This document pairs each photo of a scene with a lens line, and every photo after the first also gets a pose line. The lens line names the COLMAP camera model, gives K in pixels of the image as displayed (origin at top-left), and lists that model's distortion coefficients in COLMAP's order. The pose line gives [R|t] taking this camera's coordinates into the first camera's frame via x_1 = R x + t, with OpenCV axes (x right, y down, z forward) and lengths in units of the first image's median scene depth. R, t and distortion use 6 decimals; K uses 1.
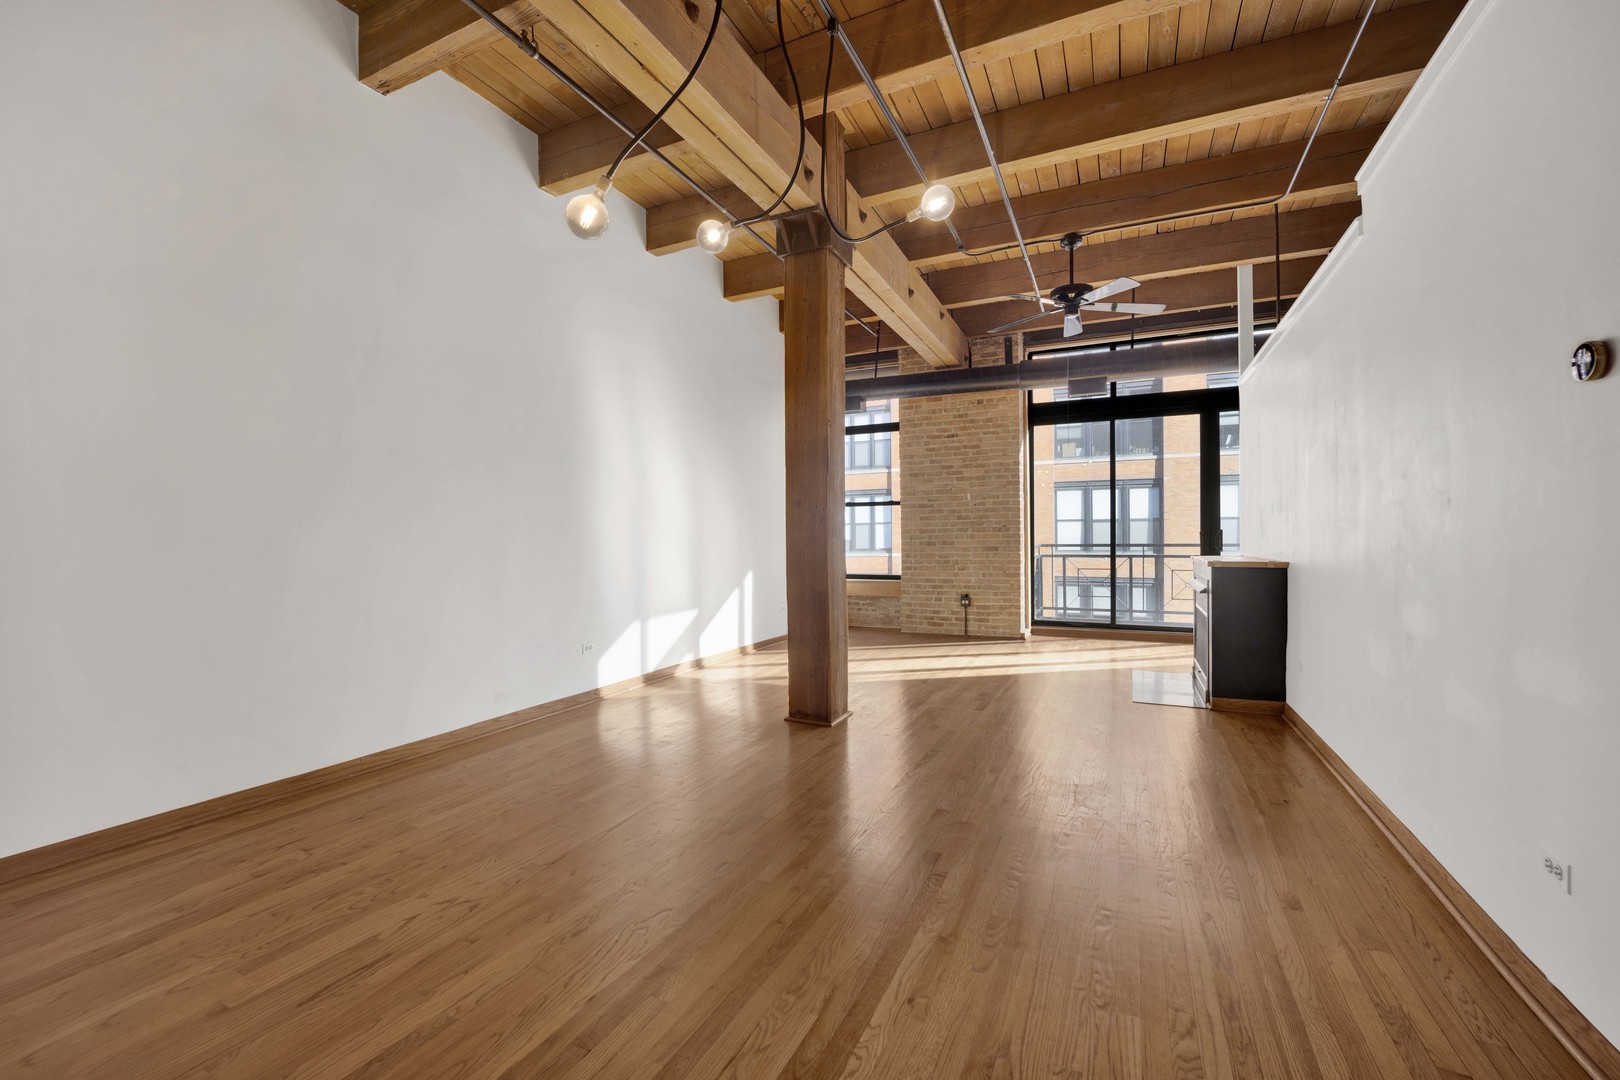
lens RADIAL K [[681.0, 0, 808.1], [0, 681.0, 598.9], [0, 0, 1]] dist [-0.003569, -0.000408]
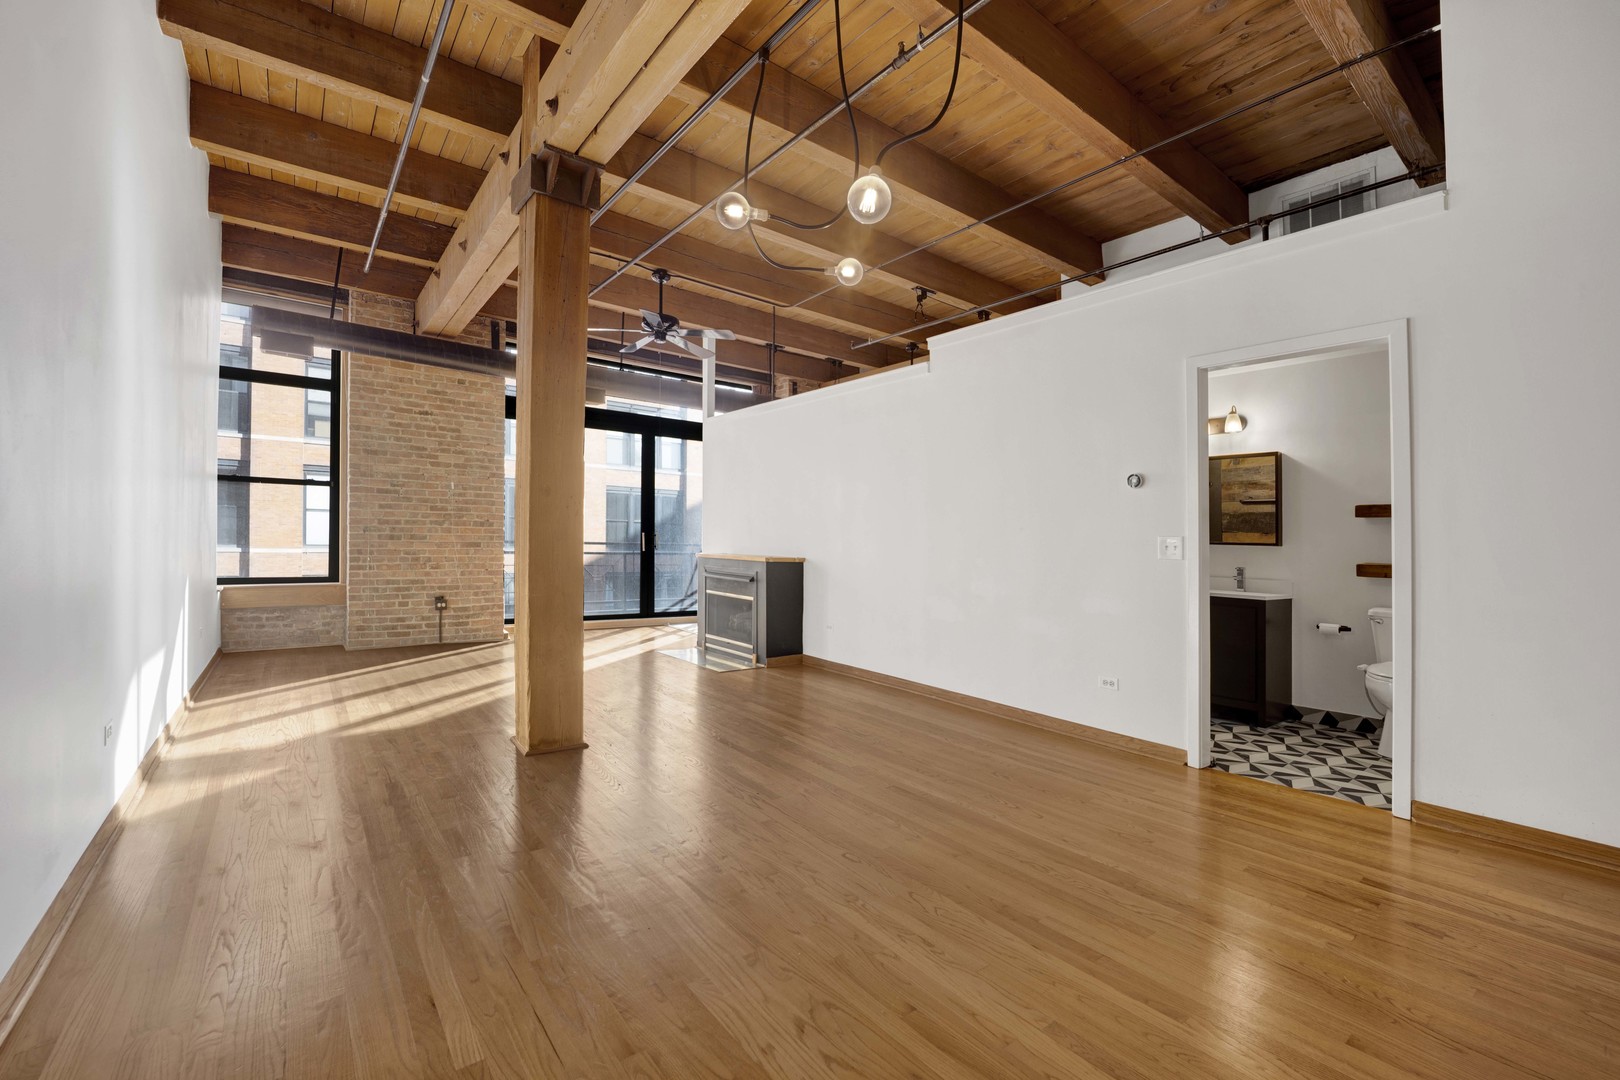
lens RADIAL K [[677.0, 0, 810.7], [0, 677.0, 584.2], [0, 0, 1]] dist [-0.001323, -0.004327]
pose [[0.453984, -0.039607, 0.890129, -0.347035], [0.051501, 0.998508, 0.018163, -0.014103], [-0.889520, 0.037597, 0.455347, 0.190276]]
